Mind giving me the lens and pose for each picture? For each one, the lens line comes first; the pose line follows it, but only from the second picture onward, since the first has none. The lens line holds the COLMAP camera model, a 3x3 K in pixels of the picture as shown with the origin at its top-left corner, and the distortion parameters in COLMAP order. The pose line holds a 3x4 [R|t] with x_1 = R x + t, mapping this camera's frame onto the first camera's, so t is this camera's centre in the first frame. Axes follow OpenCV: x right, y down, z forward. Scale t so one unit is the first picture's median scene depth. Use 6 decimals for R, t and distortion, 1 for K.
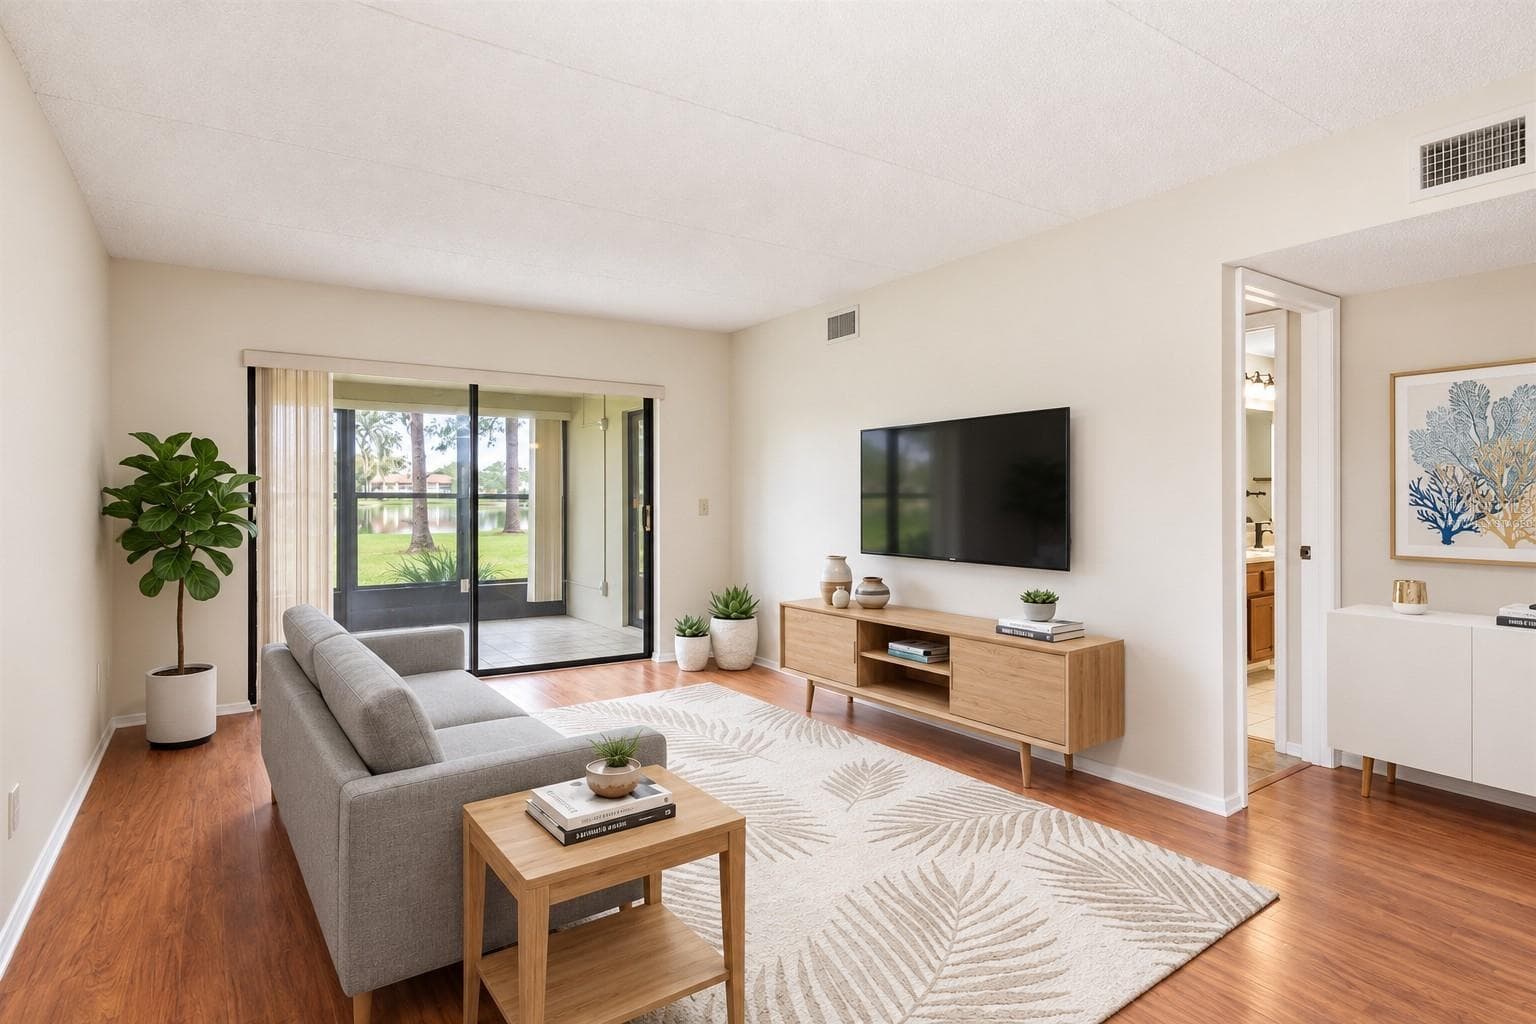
lens RADIAL K [[765.3, 0, 768.0], [0, 765.3, 512.0], [0, 0, 1]] dist [-0.001656, -0.001062]
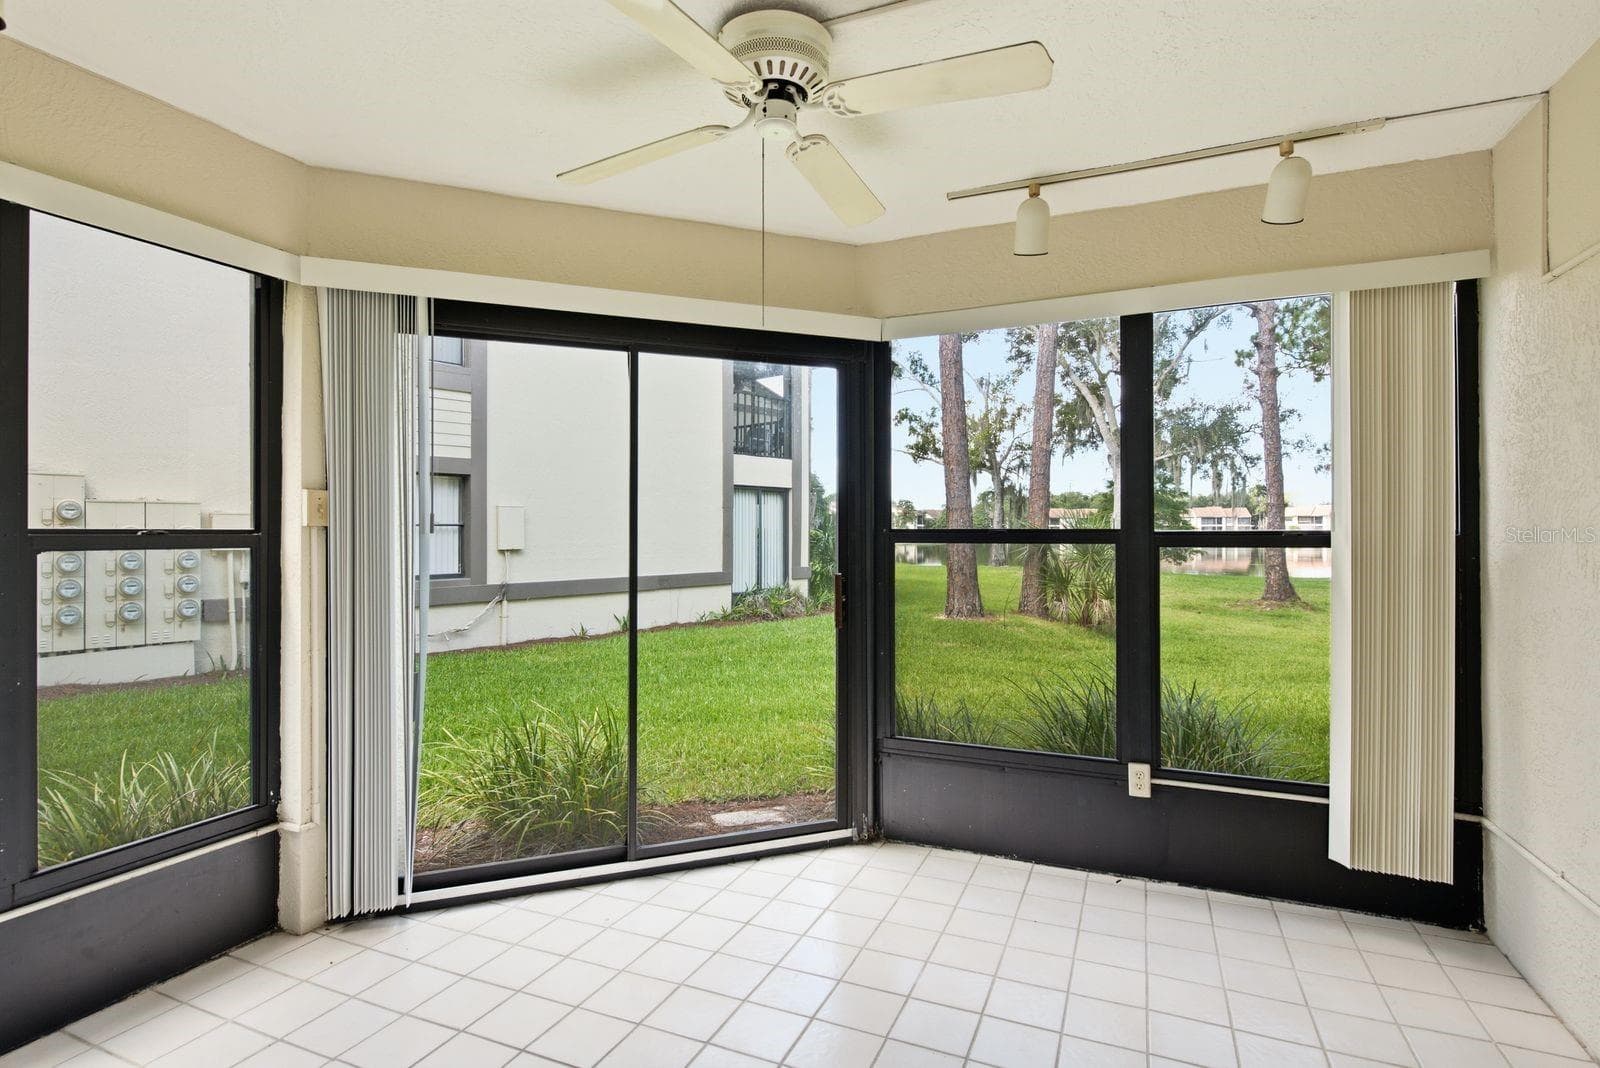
lens RADIAL K [[798.1, 0, 807.0], [0, 798.1, 528.0], [0, 0, 1]] dist [-0.000461, -0.001359]
pose [[0.532496, -0.006811, -0.846405, -0.142373], [0.000342, 0.999969, -0.007831, -0.022391], [0.846432, 0.003881, 0.532482, 0.626599]]
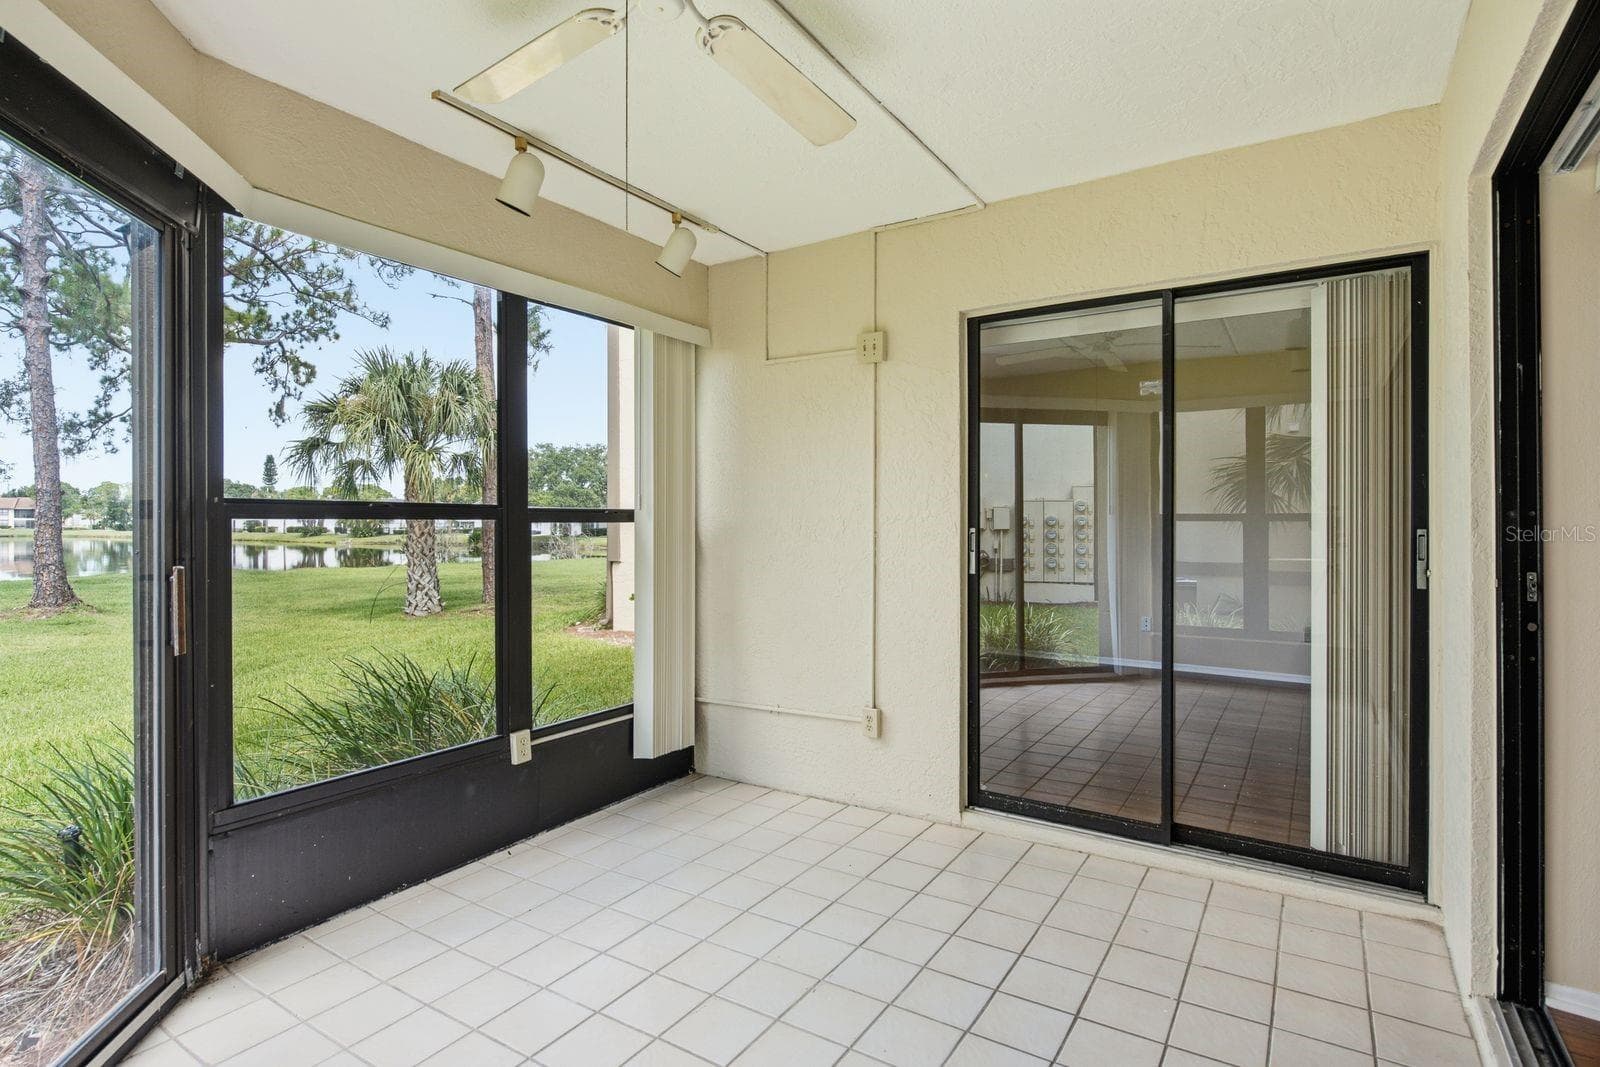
lens RADIAL K [[798.1, 0, 807.0], [0, 798.1, 527.5], [0, 0, 1]] dist [-0.000461, -0.001359]
pose [[0.920964, -0.007441, 0.389576, -0.399777], [0.006819, 0.999972, 0.002978, -0.014193], [-0.389587, -0.000086, 0.920989, 0.546018]]
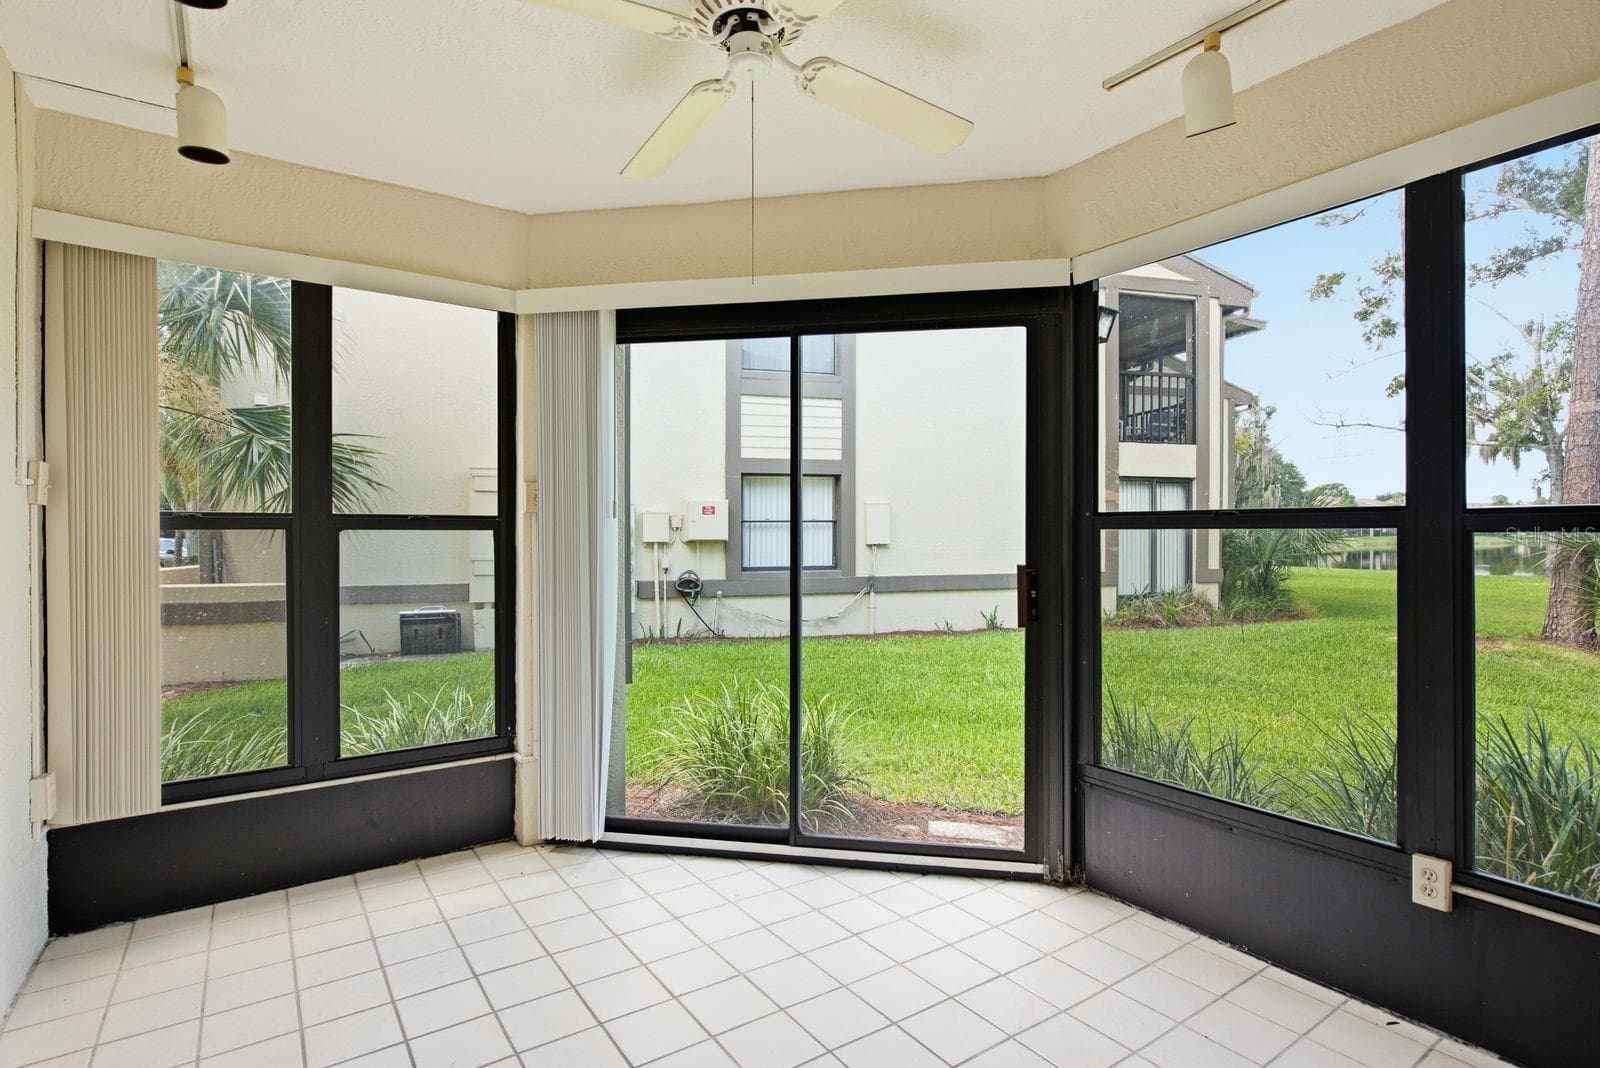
lens RADIAL K [[797.2, 0, 800.0], [0, 797.2, 534.0], [0, 0, 1]] dist [-0.001656, -0.001062]
pose [[0.007870, -0.000044, -0.999969, -0.130138], [-0.001840, 0.999998, -0.000058, -0.015334], [0.999967, 0.001841, 0.007870, 0.759806]]
